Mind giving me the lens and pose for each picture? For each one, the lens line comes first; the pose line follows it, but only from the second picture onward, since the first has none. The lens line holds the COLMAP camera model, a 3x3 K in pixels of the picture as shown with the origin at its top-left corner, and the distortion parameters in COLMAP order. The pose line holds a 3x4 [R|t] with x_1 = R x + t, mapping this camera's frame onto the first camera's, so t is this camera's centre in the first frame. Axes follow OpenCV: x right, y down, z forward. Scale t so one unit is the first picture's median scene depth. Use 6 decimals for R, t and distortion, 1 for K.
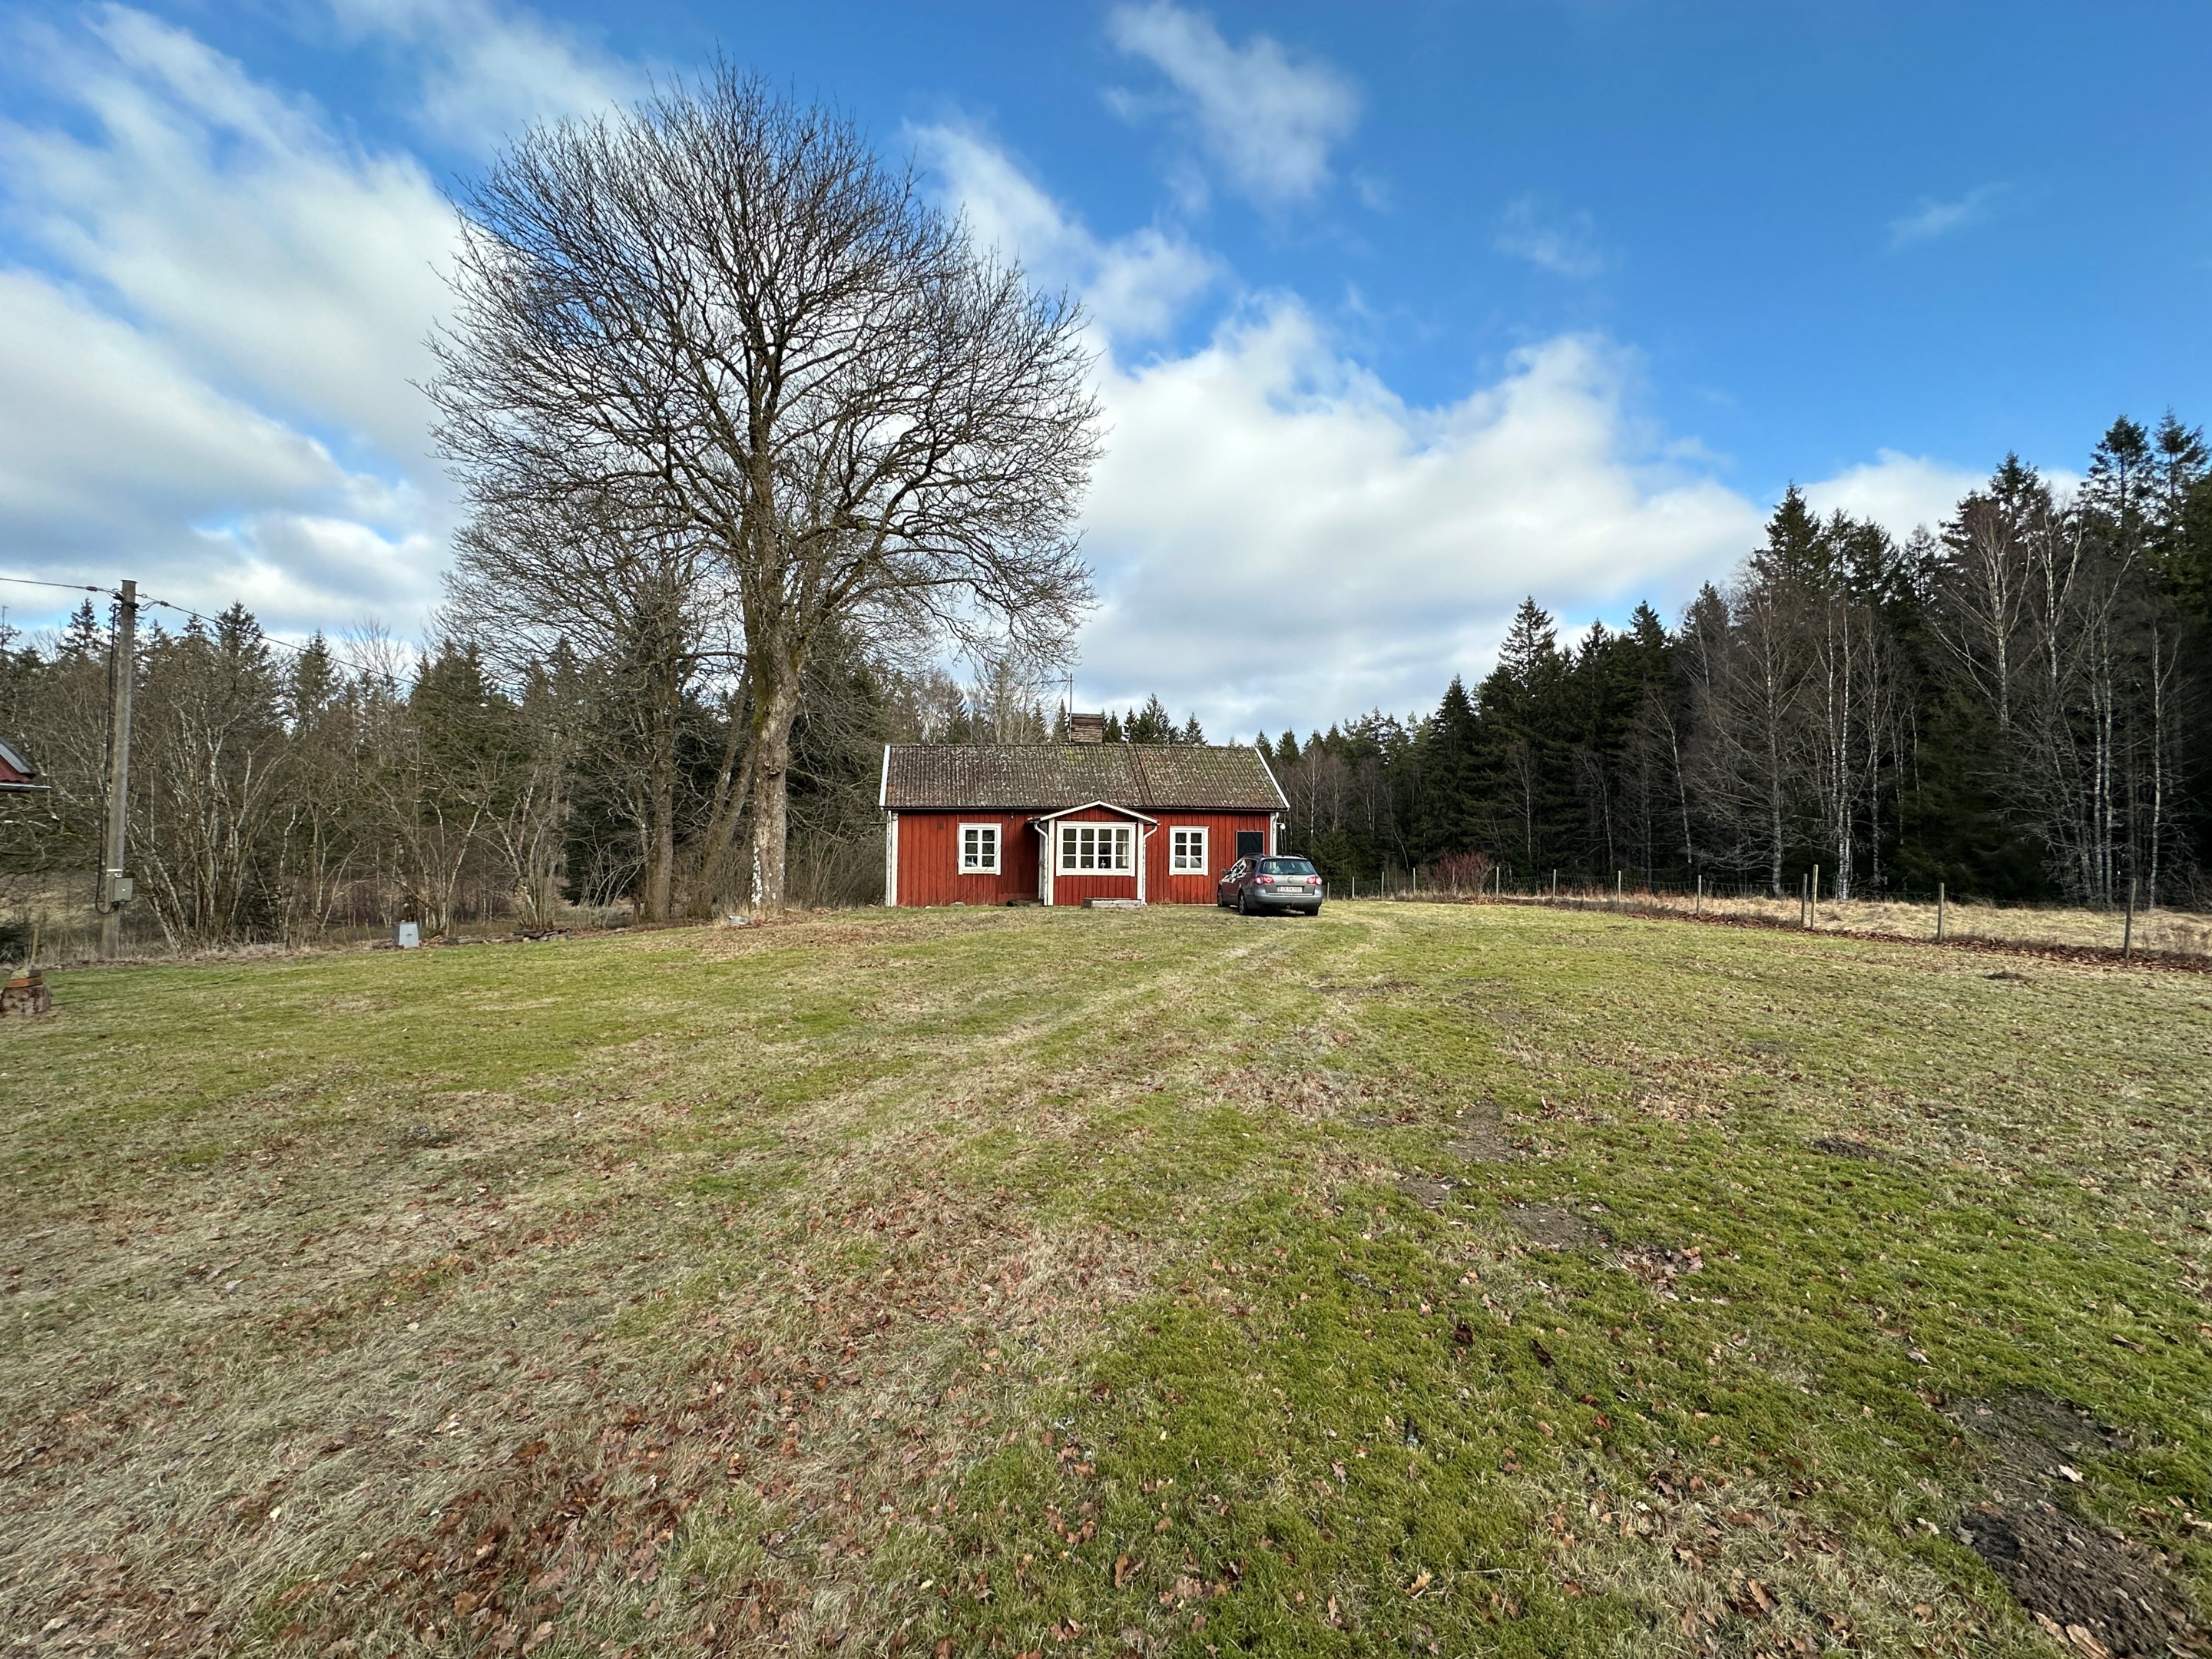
lens RADIAL K [[889.8, 0, 1093.8], [0, 889.8, 815.1], [0, 0, 1]] dist [0.013161, -0.001392]
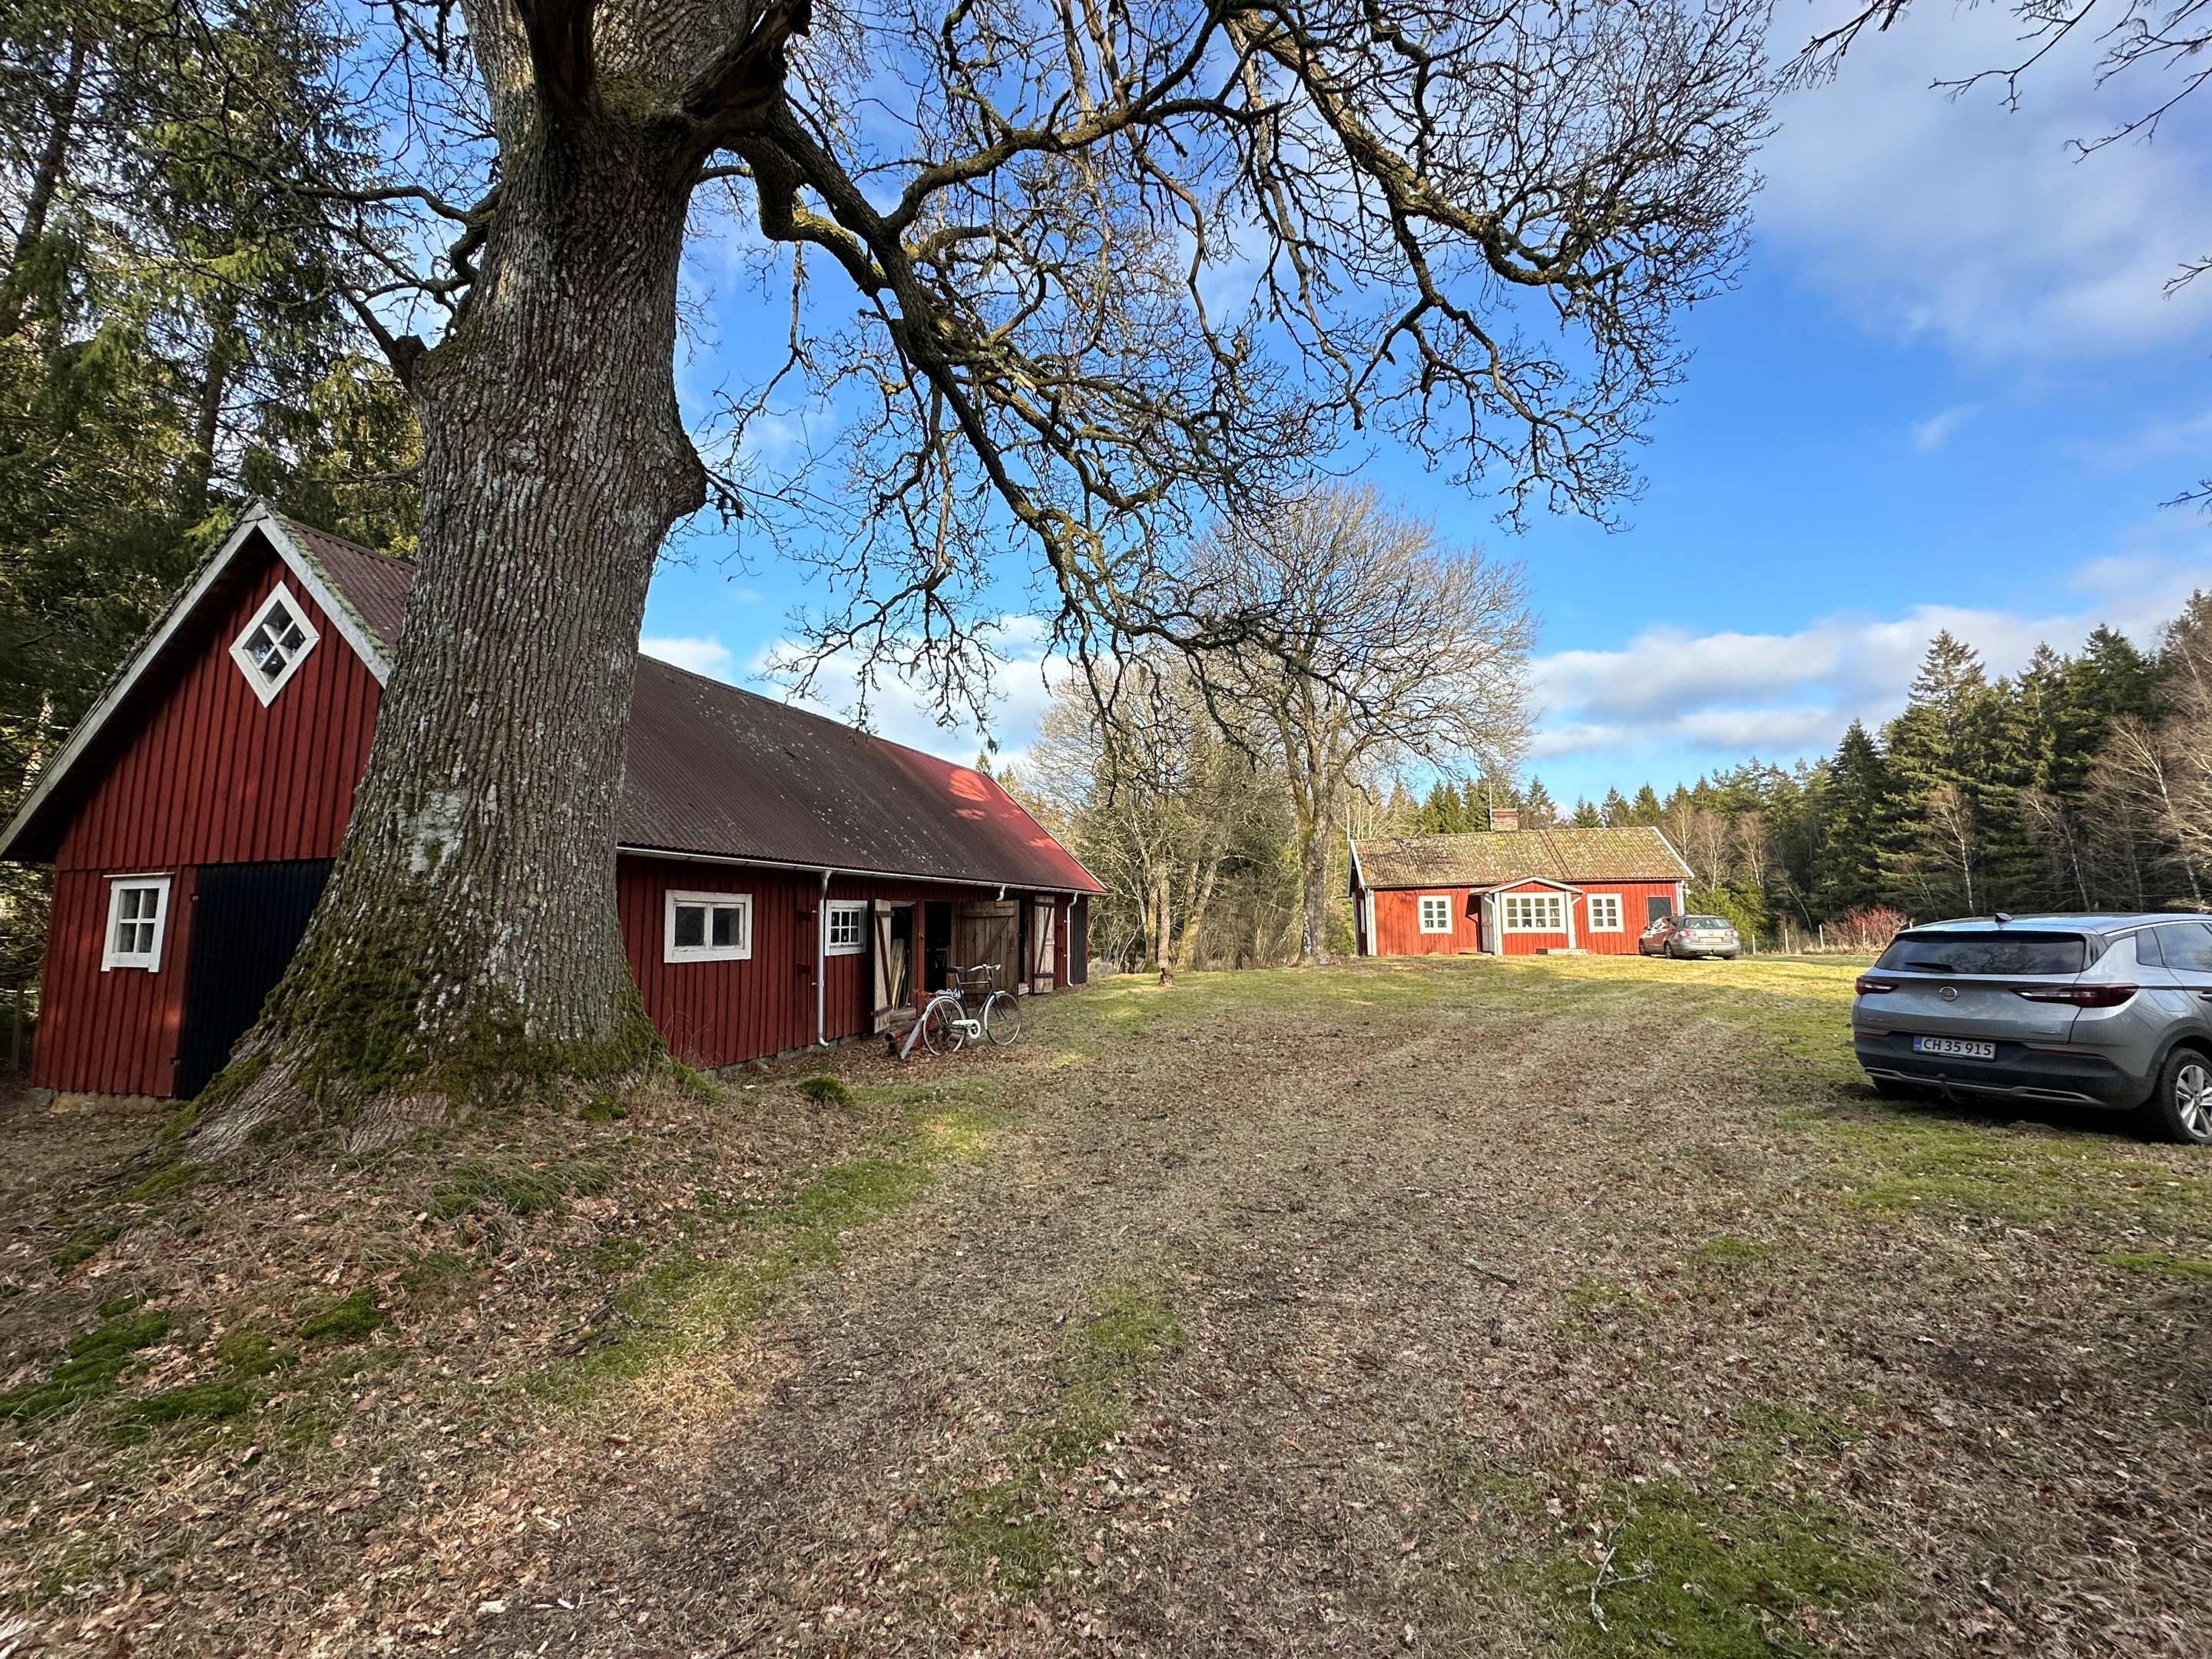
lens RADIAL K [[889.8, 0, 1103.9], [0, 889.8, 821.0], [0, 0, 1]] dist [0.013161, -0.001392]
pose [[0.947635, -0.055691, -0.314463, -0.168704], [0.033447, 0.996570, -0.075697, -0.019146], [0.317600, 0.061215, 0.946247, -0.461384]]
